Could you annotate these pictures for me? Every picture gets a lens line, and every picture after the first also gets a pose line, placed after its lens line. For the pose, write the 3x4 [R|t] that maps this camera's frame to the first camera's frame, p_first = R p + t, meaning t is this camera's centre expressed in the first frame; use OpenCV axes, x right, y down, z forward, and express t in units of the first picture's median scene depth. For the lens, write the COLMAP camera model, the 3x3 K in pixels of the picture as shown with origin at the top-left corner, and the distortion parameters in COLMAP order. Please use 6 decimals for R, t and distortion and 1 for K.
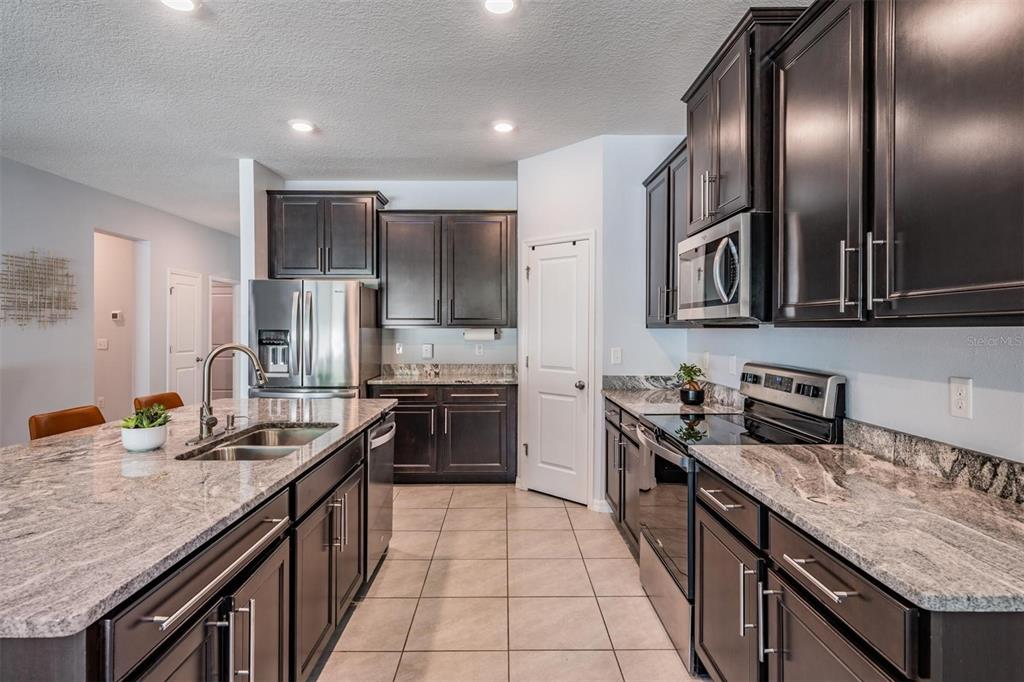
lens RADIAL K [[535.1, 0, 509.0], [0, 535.1, 328.0], [0, 0, 1]] dist [0.001488, -0.000490]
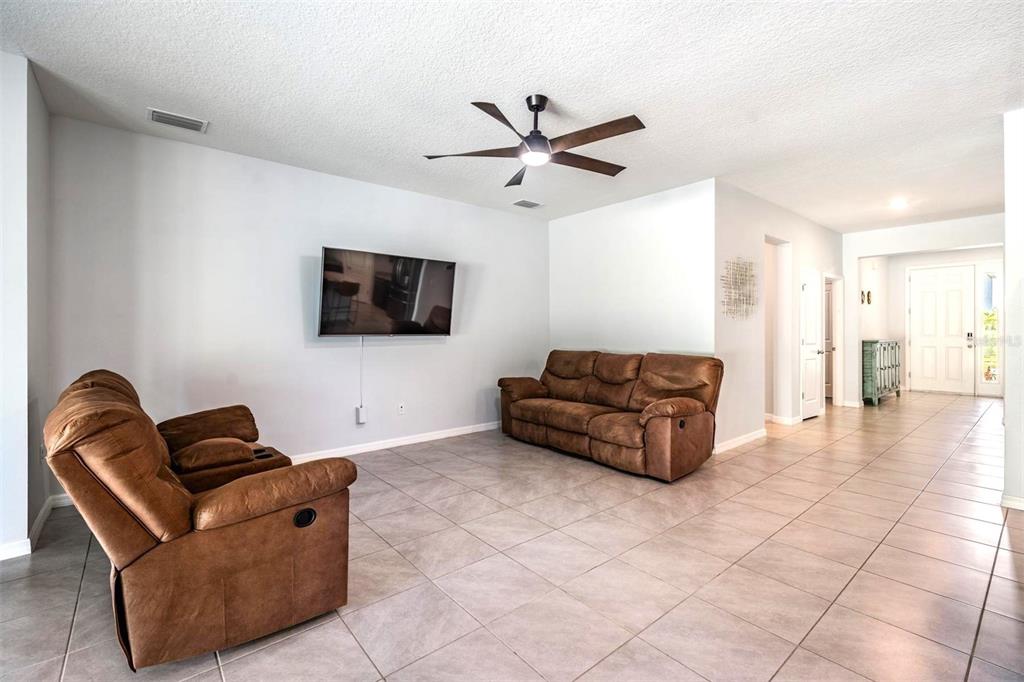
lens RADIAL K [[451.3, 0, 508.2], [0, 451.3, 330.9], [0, 0, 1]] dist [0.001024, 0.000058]
pose [[0.627649, -0.000747, -0.778496, -0.483497], [0.002739, 0.999995, 0.001249, 0.024894], [0.778491, -0.002916, 0.627649, -0.055515]]
